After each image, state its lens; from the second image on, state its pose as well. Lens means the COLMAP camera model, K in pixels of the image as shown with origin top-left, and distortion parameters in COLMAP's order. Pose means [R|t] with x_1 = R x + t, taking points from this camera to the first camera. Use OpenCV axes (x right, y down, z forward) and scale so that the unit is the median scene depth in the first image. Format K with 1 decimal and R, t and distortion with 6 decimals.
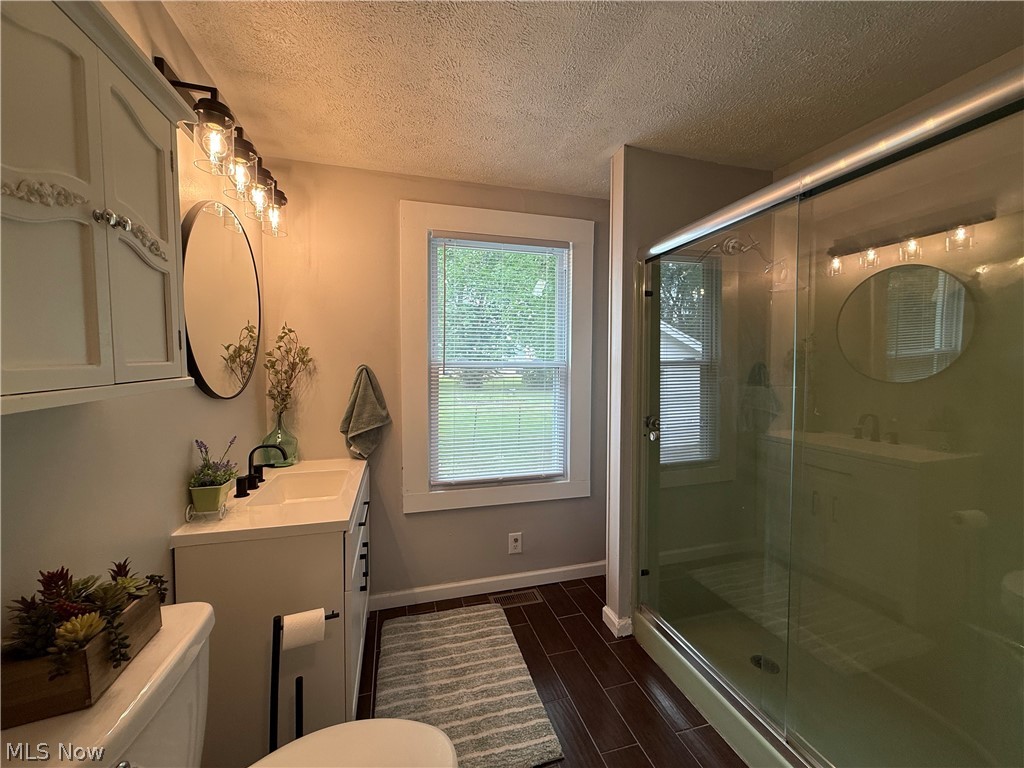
lens RADIAL K [[407.1, 0, 510.9], [0, 407.1, 382.2], [0, 0, 1]] dist [0.001087, -0.000009]
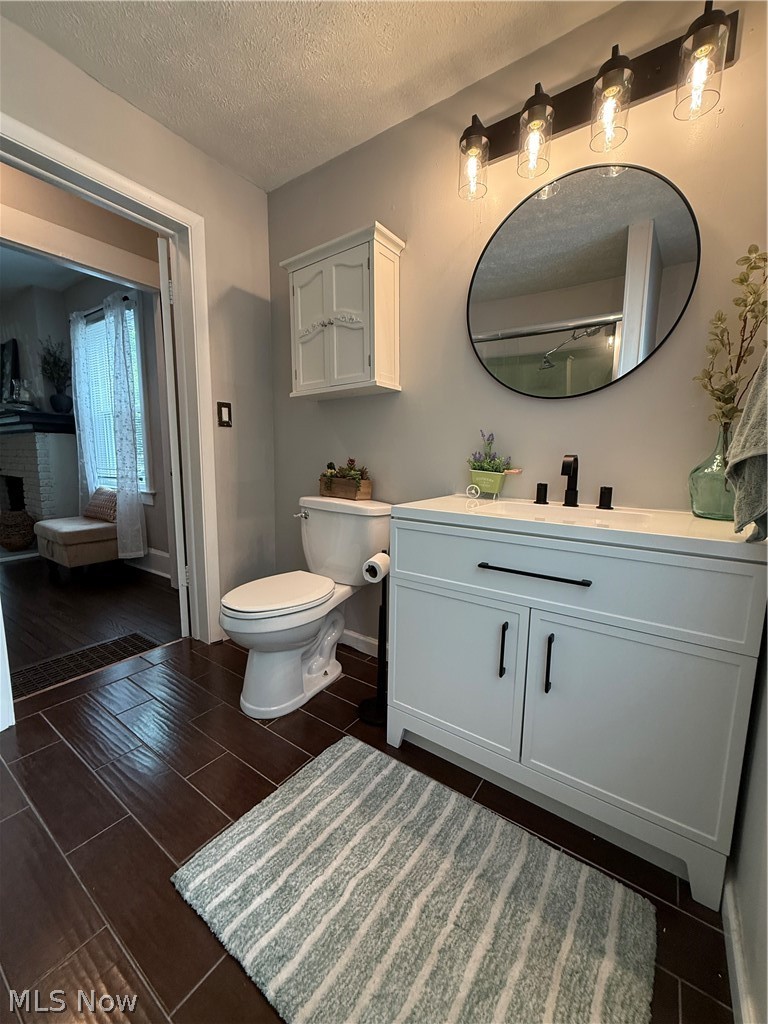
lens RADIAL K [[407.1, 0, 383.8], [0, 407.1, 511.3], [0, 0, 1]] dist [0.001087, -0.000009]
pose [[-0.773490, 0.078809, -0.628890, 0.184556], [-0.042377, 0.983589, 0.175379, 0.127568], [0.632391, 0.162304, -0.757456, 1.287017]]
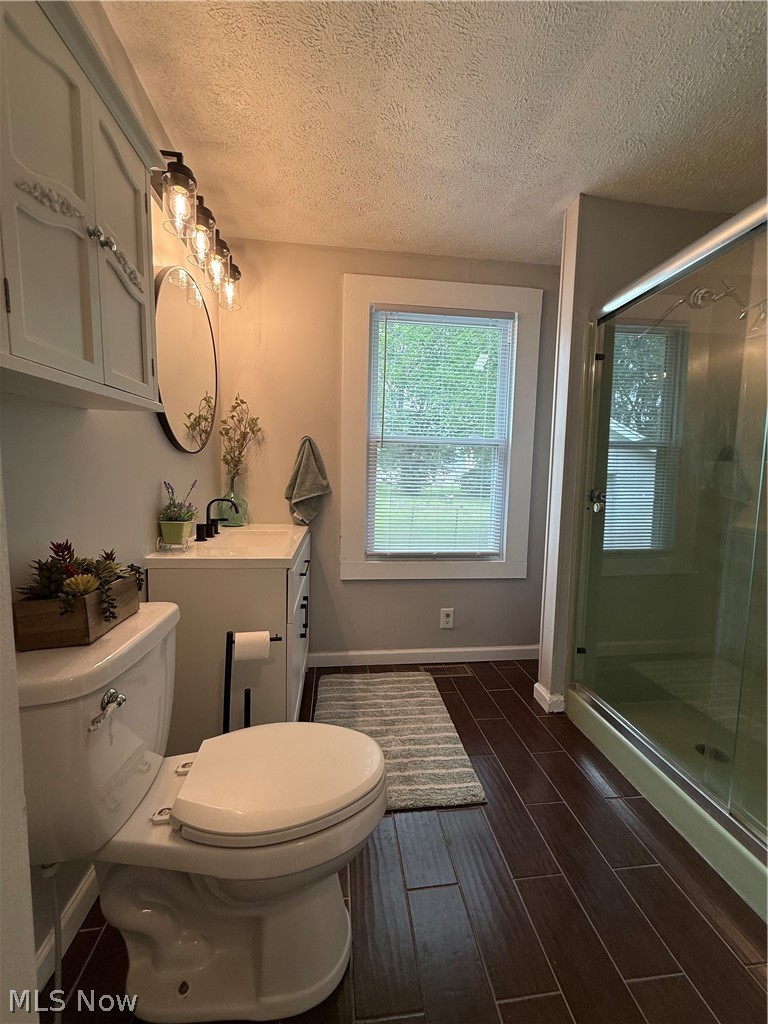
lens RADIAL K [[407.1, 0, 384.7], [0, 407.1, 509.1], [0, 0, 1]] dist [0.001087, -0.000009]
pose [[0.987380, 0.033280, -0.154836, 0.007441], [-0.026274, 0.998546, 0.047080, 0.109954], [0.156178, -0.042418, 0.986818, -0.017833]]
